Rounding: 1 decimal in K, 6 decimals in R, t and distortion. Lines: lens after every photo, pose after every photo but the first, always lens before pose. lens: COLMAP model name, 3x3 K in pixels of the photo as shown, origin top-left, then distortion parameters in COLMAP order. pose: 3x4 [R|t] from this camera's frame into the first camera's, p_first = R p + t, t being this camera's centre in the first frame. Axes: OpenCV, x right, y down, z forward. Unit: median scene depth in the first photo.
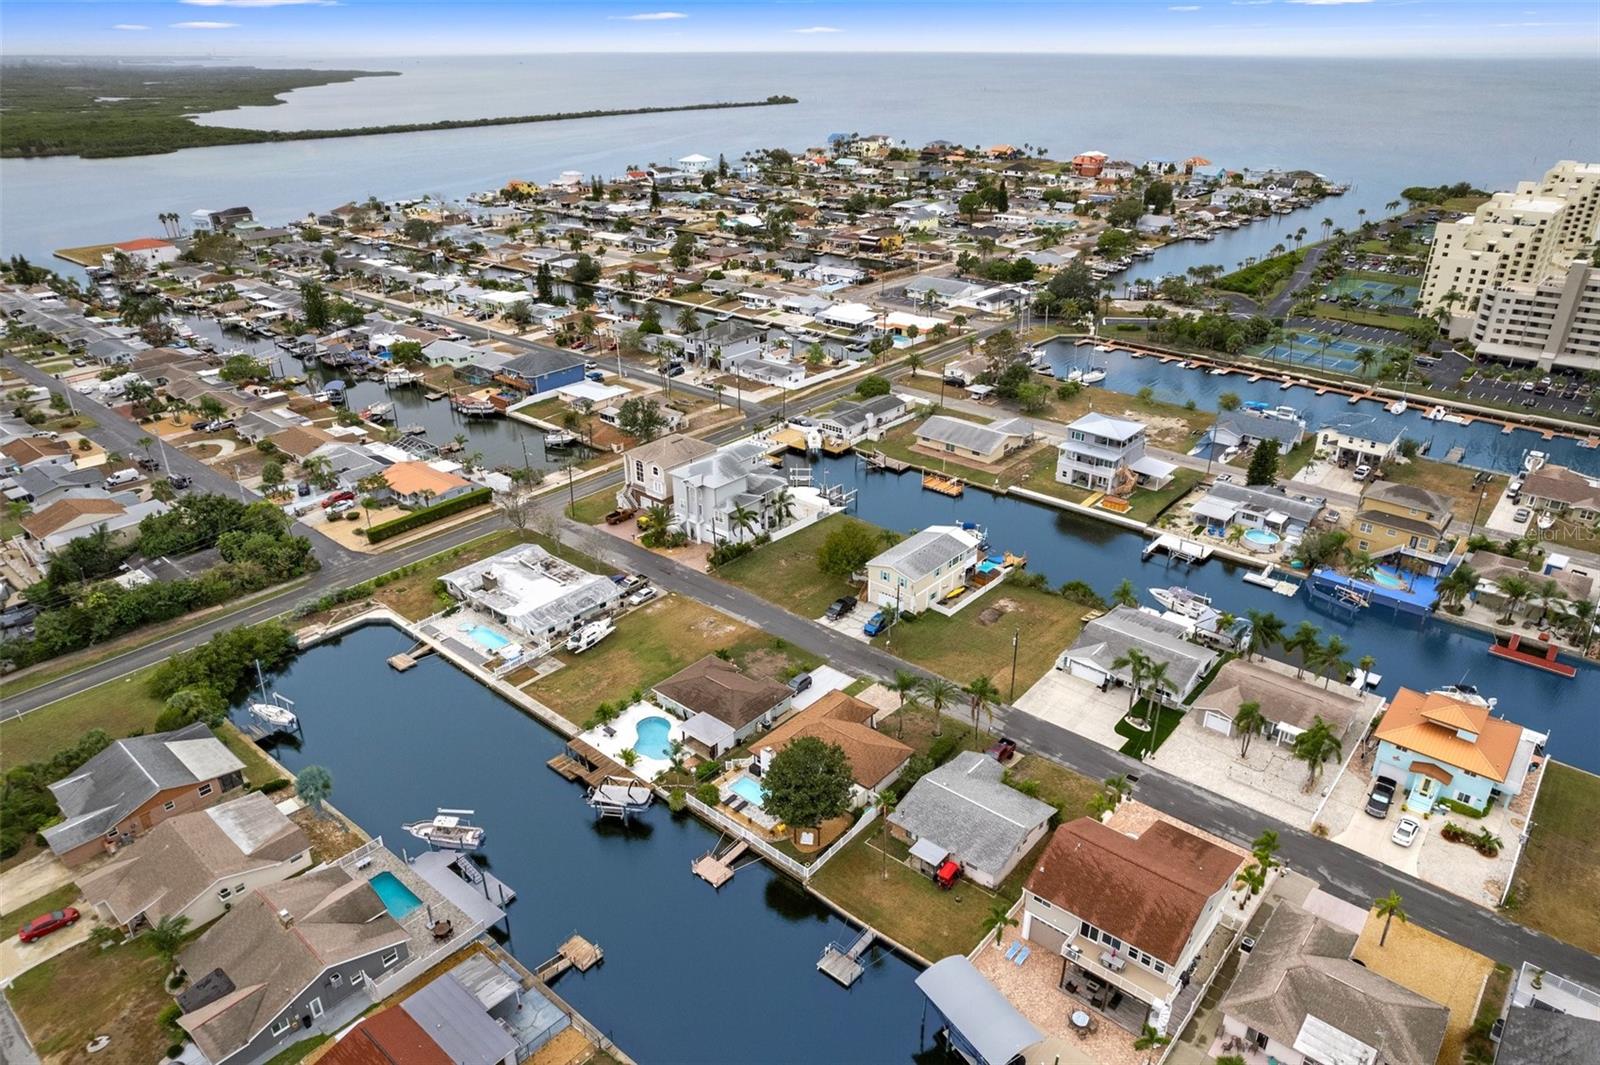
lens RADIAL K [[1038.2, 0, 800.0], [0, 1038.2, 532.5], [0, 0, 1]] dist [-0.080570, 0.069119]
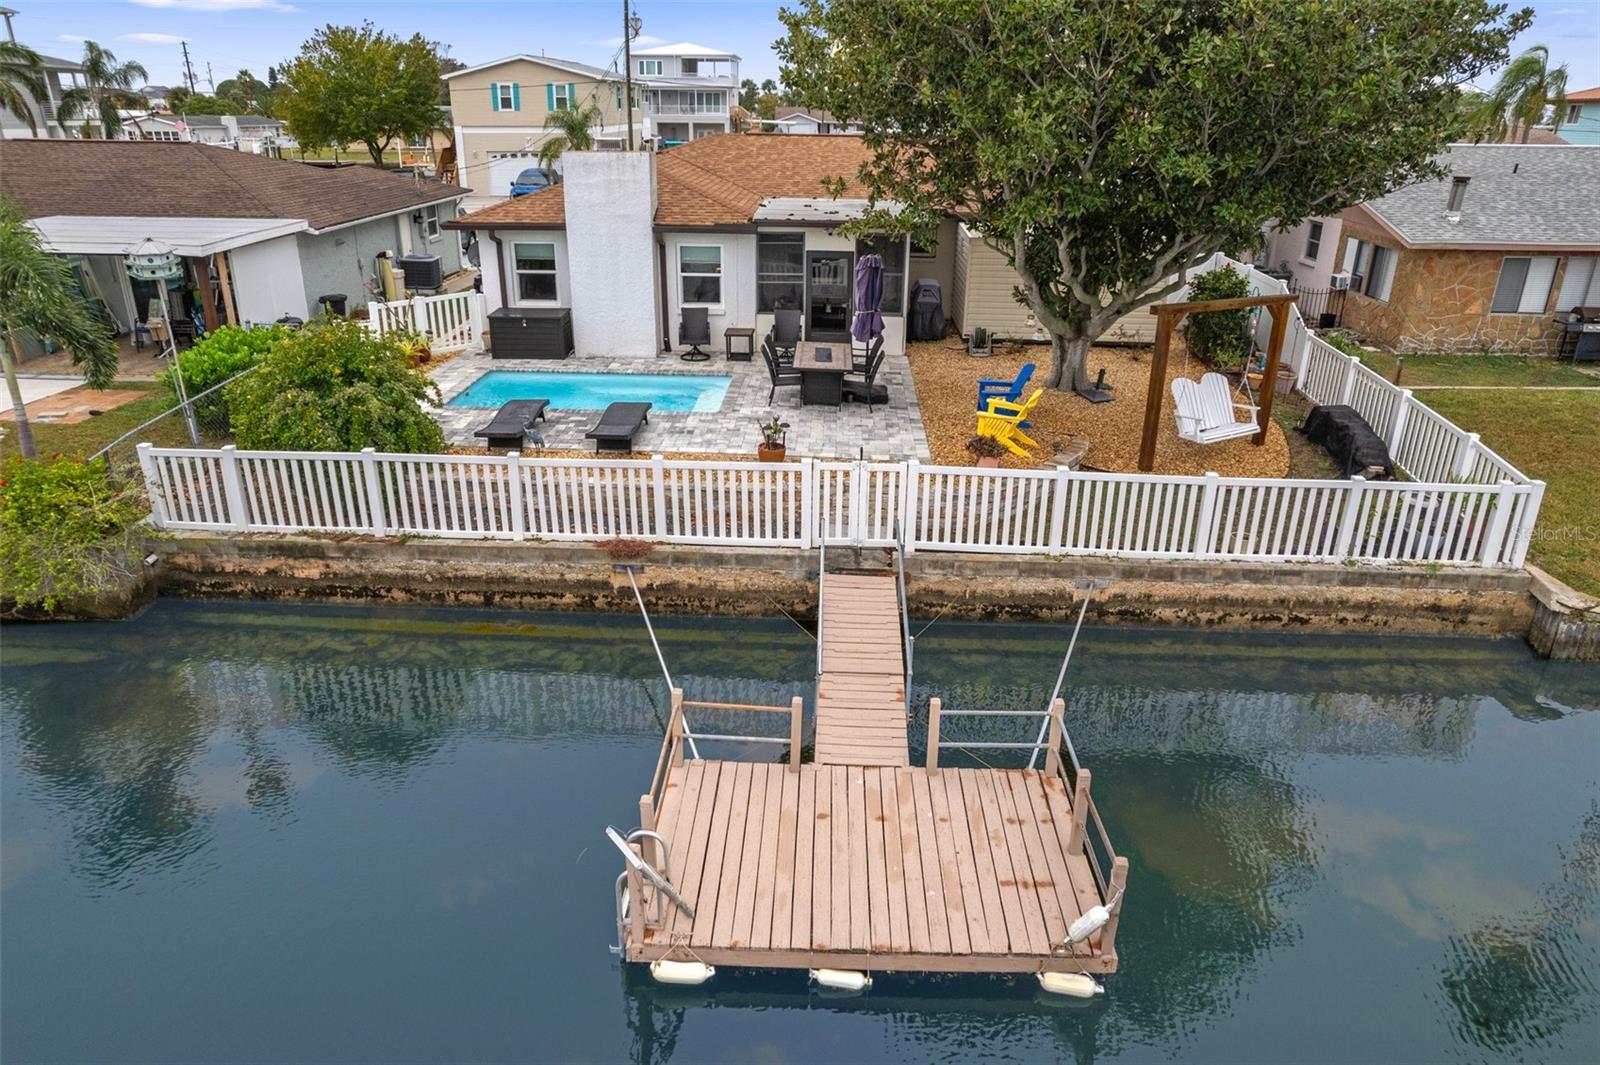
lens RADIAL K [[1038.2, 0, 800.0], [0, 1038.2, 532.5], [0, 0, 1]] dist [-0.080570, 0.069119]
pose [[0.775166, -0.236630, 0.585768, -0.070434], [0.260178, 0.964496, 0.045322, 0.161619], [-0.575696, 0.117272, 0.809210, 0.507806]]
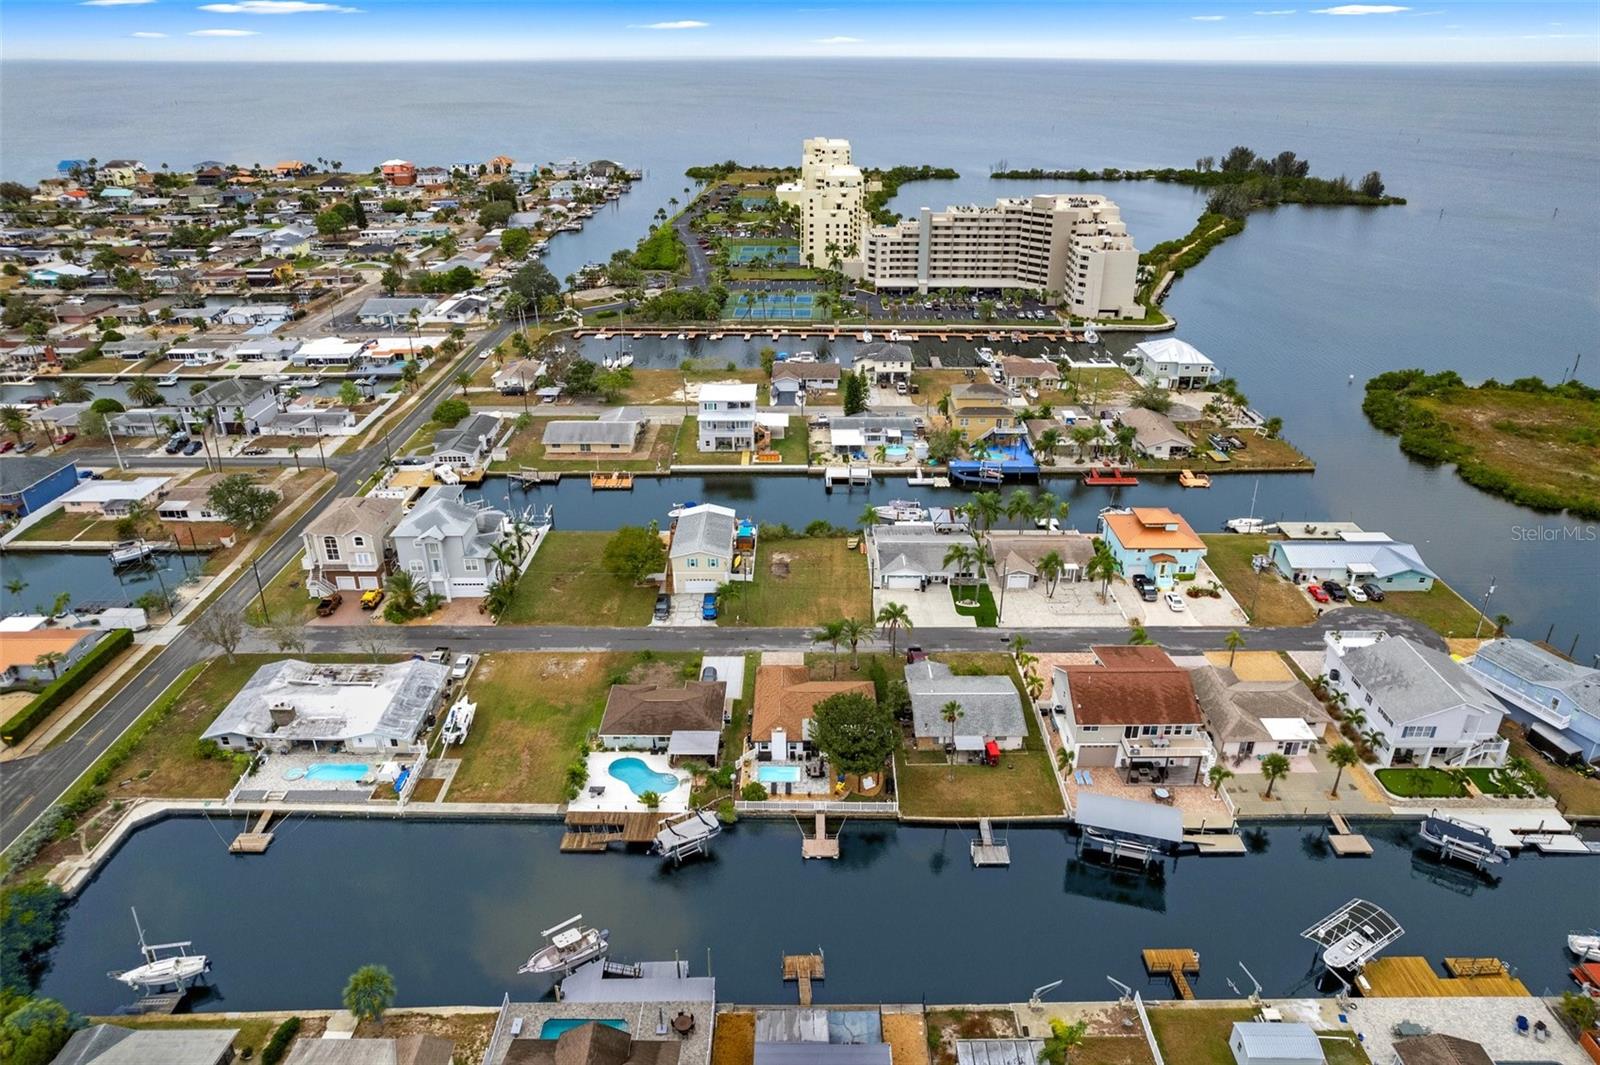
lens RADIAL K [[1038.2, 0, 800.0], [0, 1038.2, 532.5], [0, 0, 1]] dist [-0.080570, 0.069119]
pose [[0.756694, -0.274187, 0.593495, -0.338592], [0.276835, 0.956781, 0.089061, -0.037429], [-0.592264, 0.096908, 0.799895, 0.087417]]
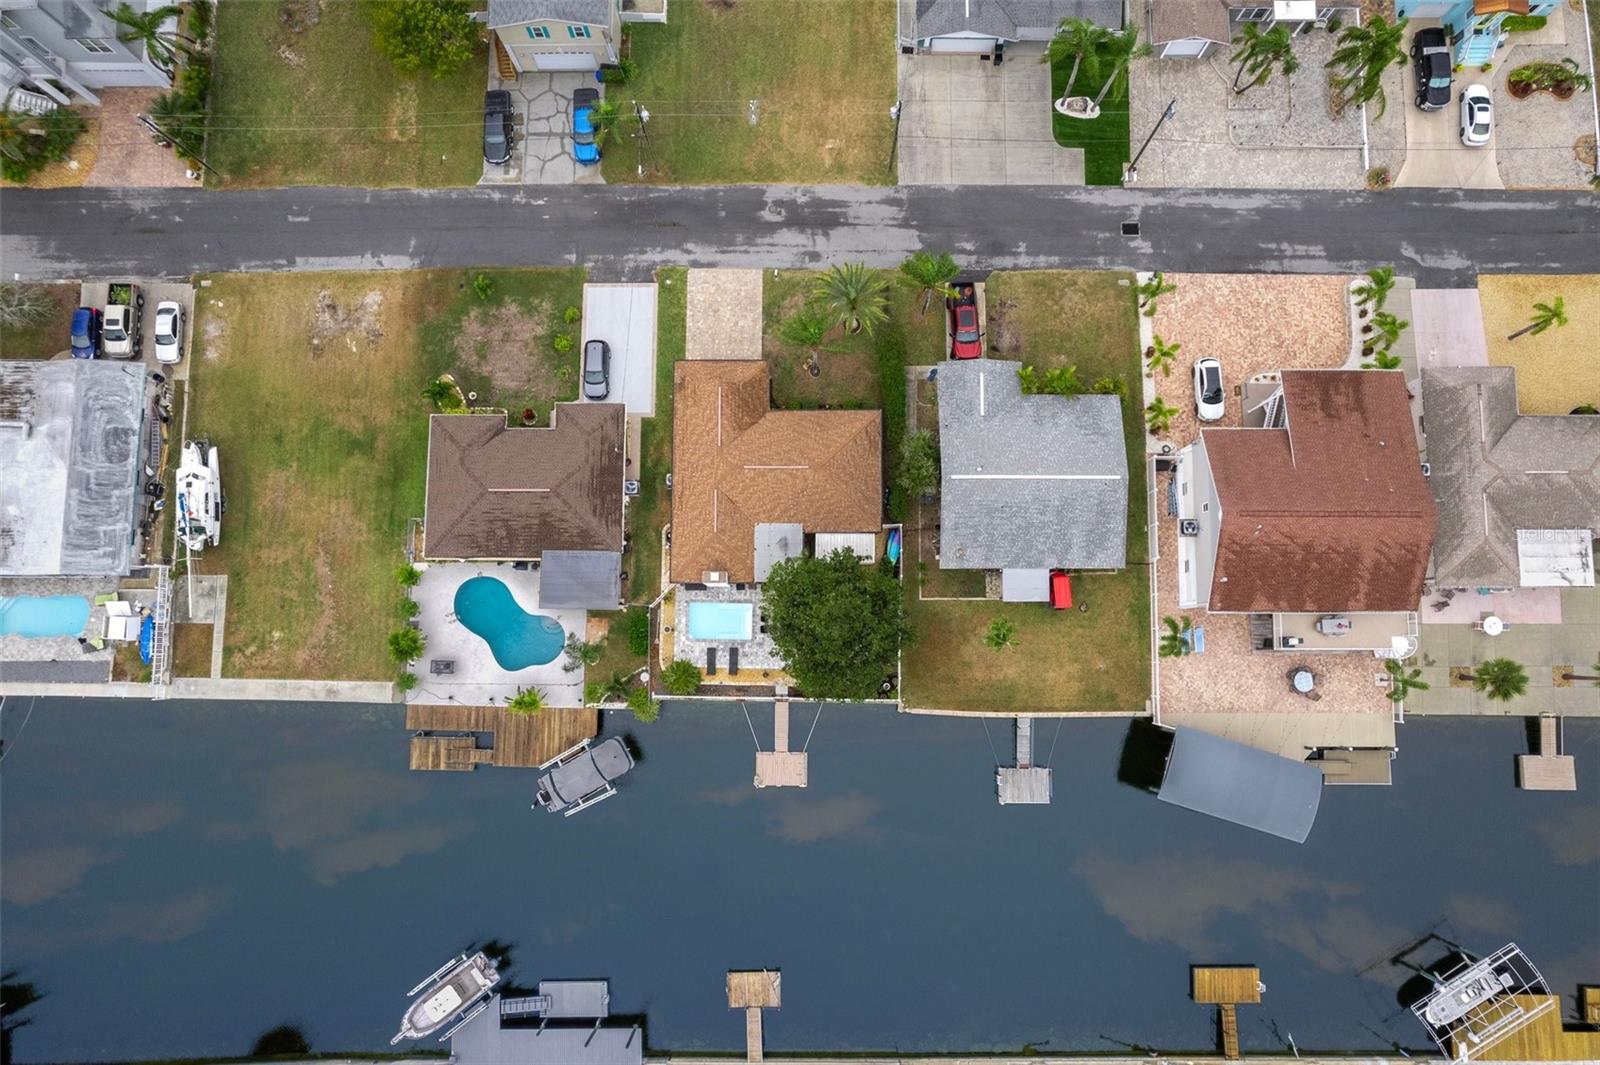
lens RADIAL K [[1038.2, 0, 800.0], [0, 1038.2, 532.5], [0, 0, 1]] dist [-0.080570, 0.069119]
pose [[0.760031, -0.646193, 0.069185, -0.010143], [0.284219, 0.426237, 0.858802, -0.190681], [-0.584441, -0.633053, 0.507614, 0.398353]]
